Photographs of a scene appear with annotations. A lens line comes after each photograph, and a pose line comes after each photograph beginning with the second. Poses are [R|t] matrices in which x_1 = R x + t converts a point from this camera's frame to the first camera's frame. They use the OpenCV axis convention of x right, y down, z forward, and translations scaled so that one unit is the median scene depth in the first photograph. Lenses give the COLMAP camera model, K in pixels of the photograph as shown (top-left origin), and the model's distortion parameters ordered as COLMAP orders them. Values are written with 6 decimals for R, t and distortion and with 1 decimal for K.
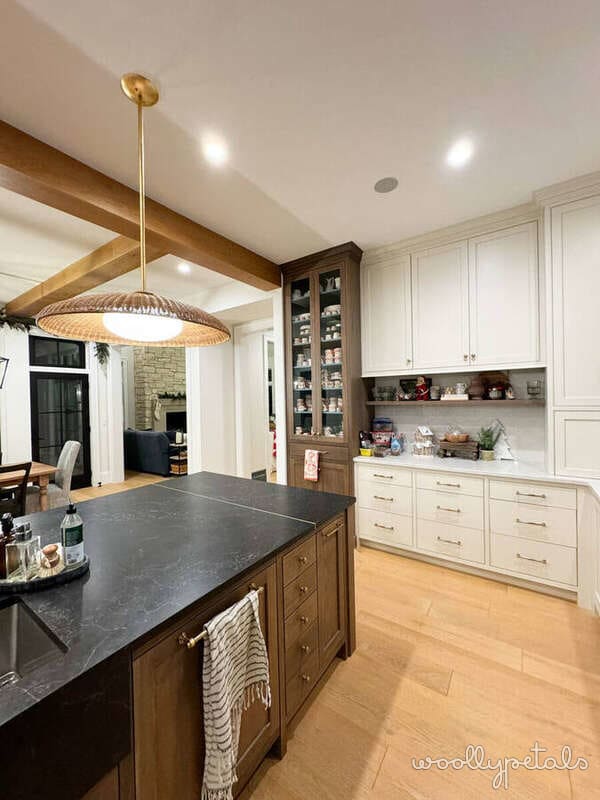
lens RADIAL K [[319.3, 0, 301.3], [0, 319.3, 400.2], [0, 0, 1]] dist [-0.002512, 0.000114]
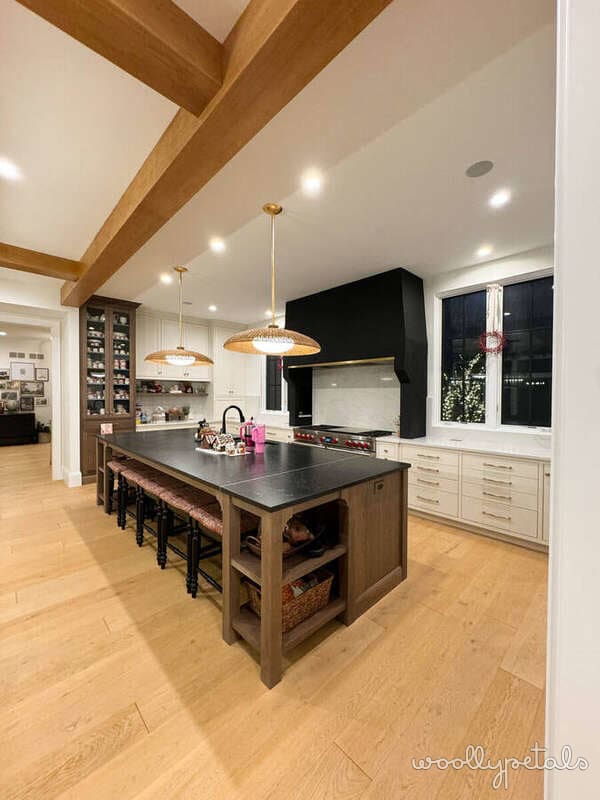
lens RADIAL K [[319.3, 0, 301.3], [0, 319.3, 400.2], [0, 0, 1]] dist [-0.002512, 0.000114]
pose [[0.196843, 0.006647, 0.980413, -0.705603], [-0.001496, 0.999978, -0.006480, 0.028788], [-0.980434, -0.000191, 0.196848, -0.118512]]
